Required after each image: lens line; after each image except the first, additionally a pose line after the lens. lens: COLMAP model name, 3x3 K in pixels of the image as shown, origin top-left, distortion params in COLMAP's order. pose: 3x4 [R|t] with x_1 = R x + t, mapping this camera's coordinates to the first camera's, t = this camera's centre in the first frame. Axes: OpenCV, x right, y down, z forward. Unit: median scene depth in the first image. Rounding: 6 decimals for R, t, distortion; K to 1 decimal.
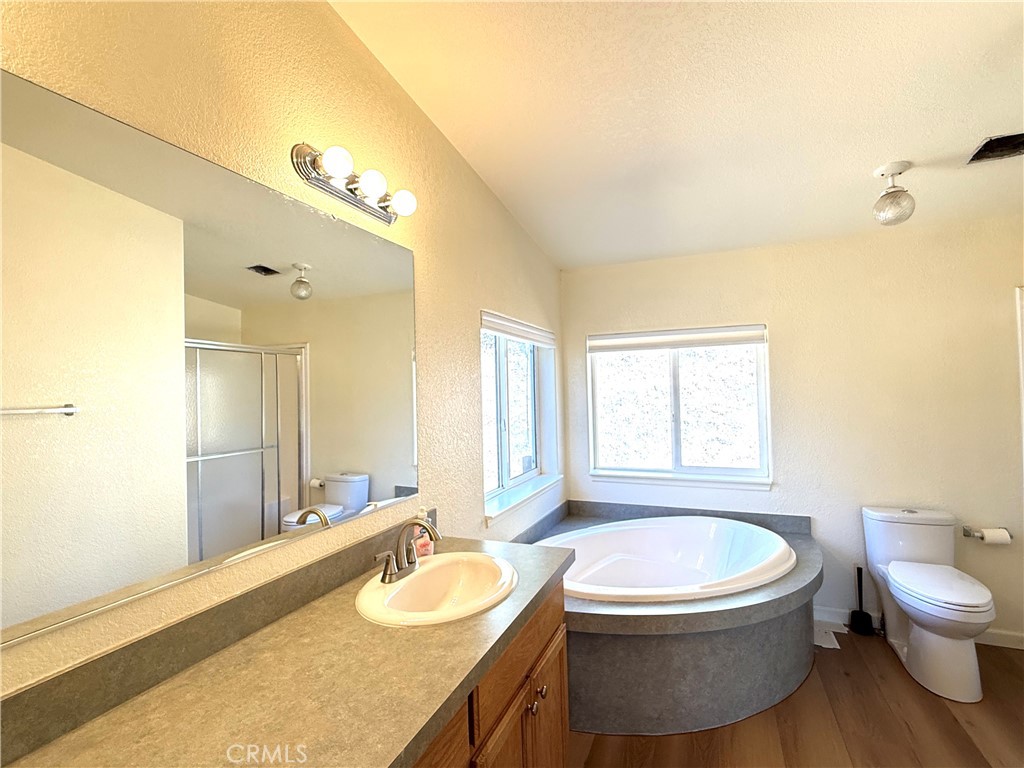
lens RADIAL K [[470.1, 0, 513.9], [0, 470.1, 385.7], [0, 0, 1]] dist [-0.002066, 0.001026]
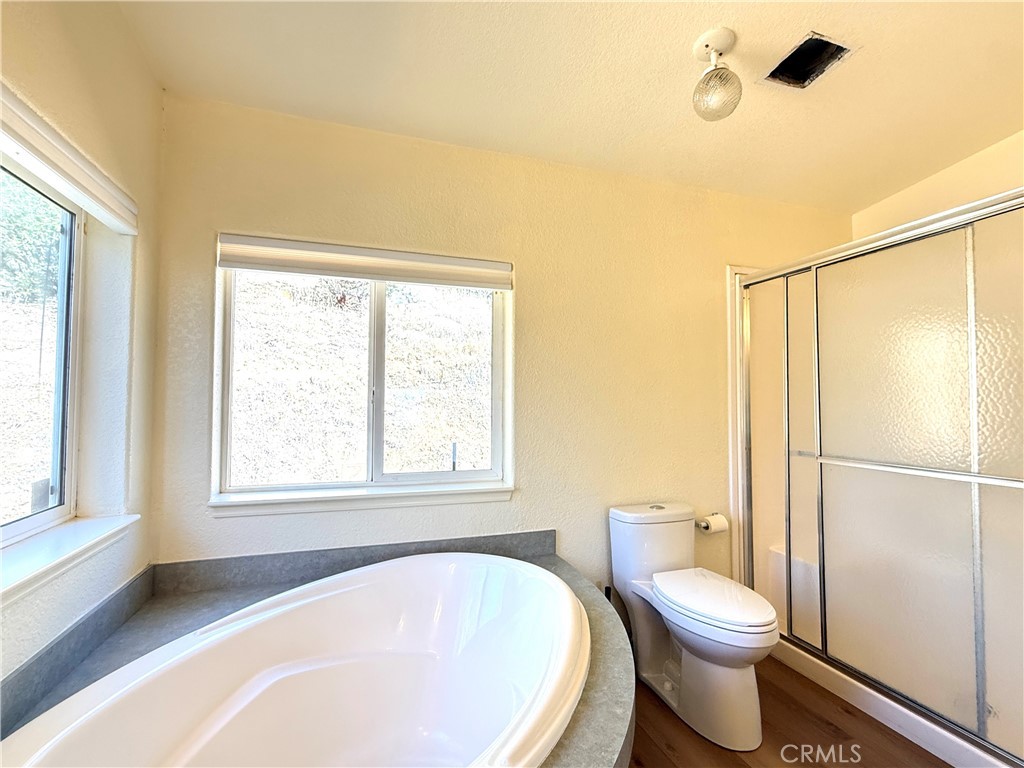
lens RADIAL K [[470.1, 0, 508.2], [0, 470.1, 385.4], [0, 0, 1]] dist [-0.002066, 0.001026]
pose [[0.750918, 0.050074, 0.658494, 0.069770], [-0.032907, 0.998720, -0.038420, 0.075187], [-0.659575, 0.007181, 0.751604, 0.443768]]
